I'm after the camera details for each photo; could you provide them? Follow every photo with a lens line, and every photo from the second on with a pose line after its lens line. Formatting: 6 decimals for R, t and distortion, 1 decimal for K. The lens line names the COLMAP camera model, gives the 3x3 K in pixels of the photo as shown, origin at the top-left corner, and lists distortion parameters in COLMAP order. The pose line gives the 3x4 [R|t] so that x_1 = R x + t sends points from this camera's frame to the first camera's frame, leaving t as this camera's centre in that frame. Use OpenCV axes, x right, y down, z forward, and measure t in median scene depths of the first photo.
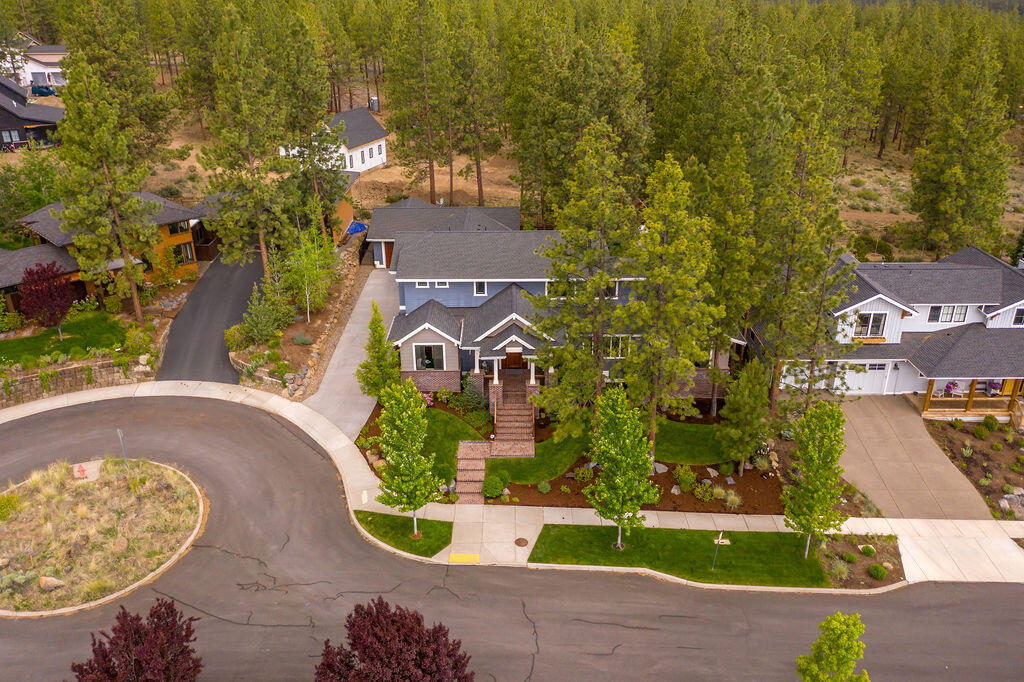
lens RADIAL K [[814.1, 0, 512.0], [0, 814.1, 341.0], [0, 0, 1]] dist [-0.015196, 0.002834]
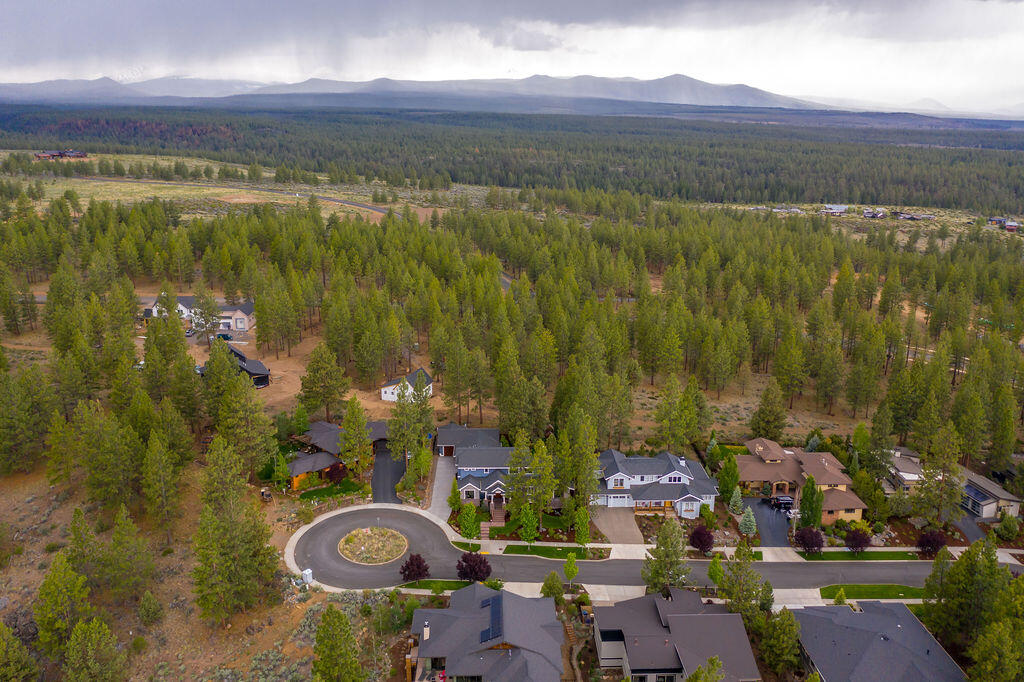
lens RADIAL K [[814.1, 0, 512.0], [0, 814.1, 341.0], [0, 0, 1]] dist [-0.015196, 0.002834]
pose [[0.999589, 0.000755, 0.028667, -0.033897], [0.003788, 0.987415, -0.158106, -0.066911], [-0.028425, 0.158150, 0.987006, -2.135553]]
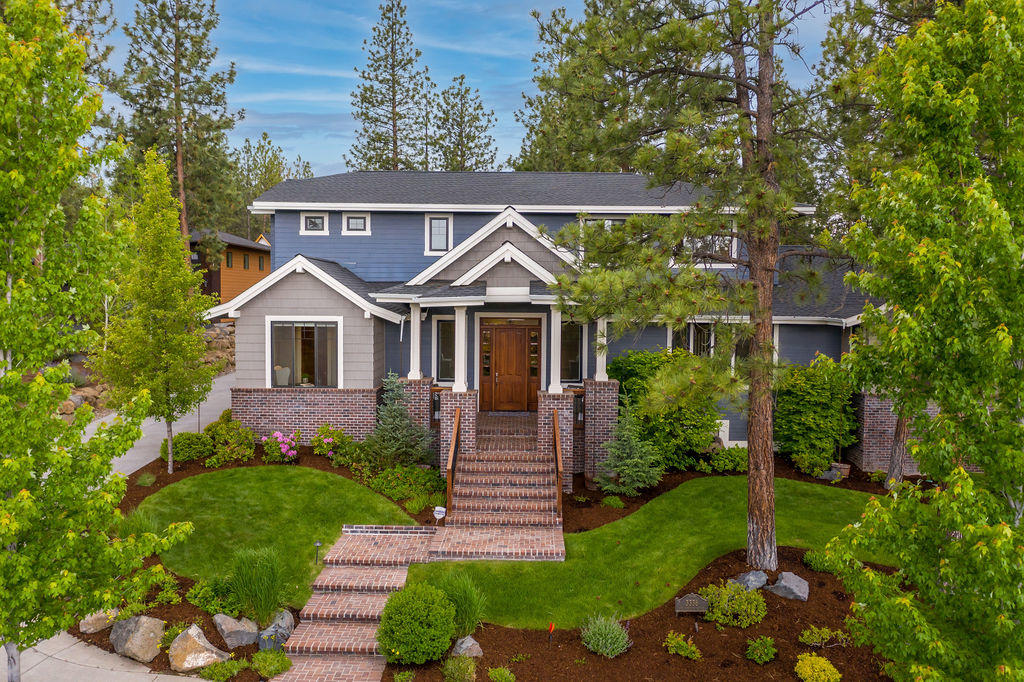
lens RADIAL K [[814.1, 0, 512.0], [0, 814.1, 341.0], [0, 0, 1]] dist [-0.015196, 0.002834]
pose [[0.999851, 0.015314, -0.007954, 0.007652], [-0.017155, 0.931910, -0.362283, 0.169332], [0.001864, 0.362366, 0.932034, 0.639508]]
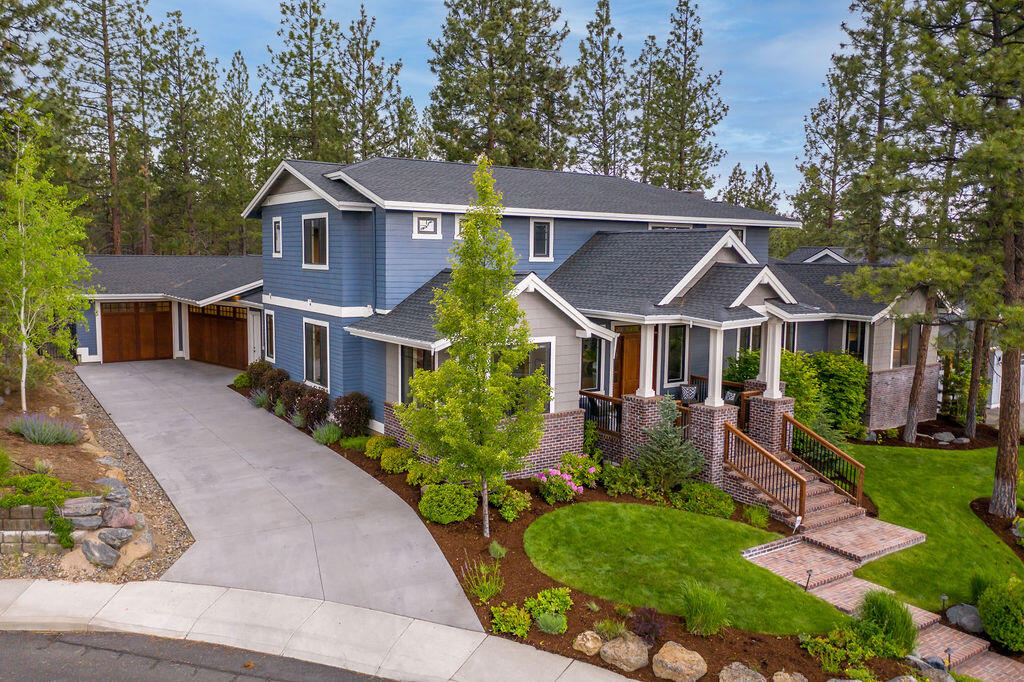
lens RADIAL K [[814.1, 0, 512.0], [0, 814.1, 341.0], [0, 0, 1]] dist [-0.015196, 0.002834]
pose [[0.823631, -0.046496, 0.565217, -0.332108], [0.219301, 0.945217, -0.241808, 0.097932], [-0.523010, 0.323114, 0.788707, 0.728948]]
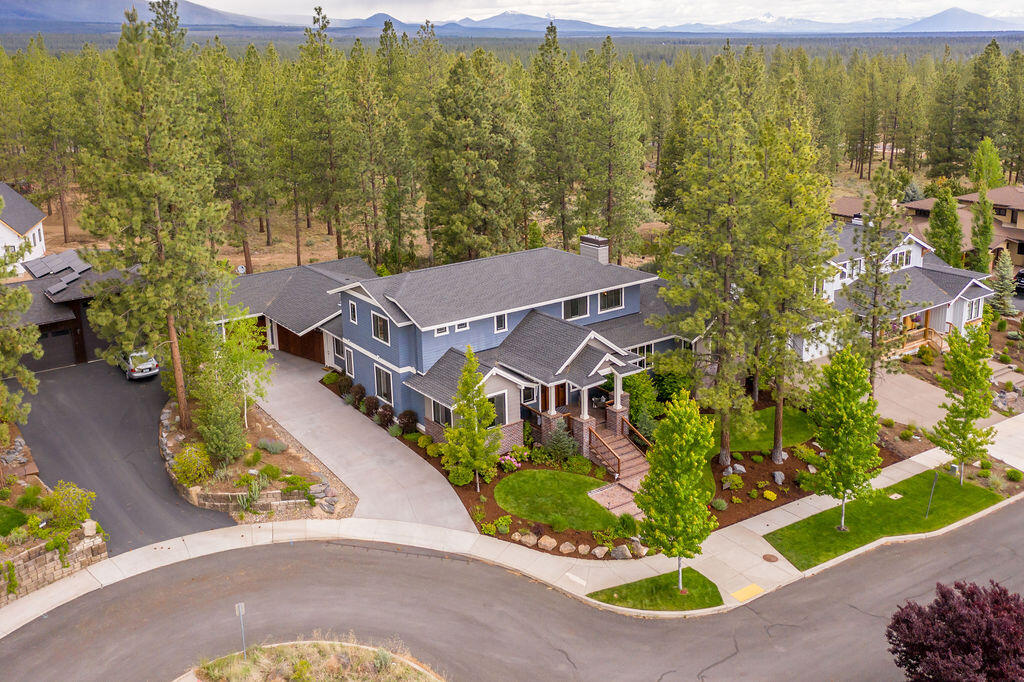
lens RADIAL K [[940.2, 0, 489.9], [0, 940.2, 299.6], [0, 0, 1]] dist [-0.002385, -0.000529]
pose [[0.824040, -0.166549, 0.541497, -0.612893], [0.253718, 0.963093, -0.089883, -0.004177], [-0.506542, 0.211455, 0.835884, 0.210173]]
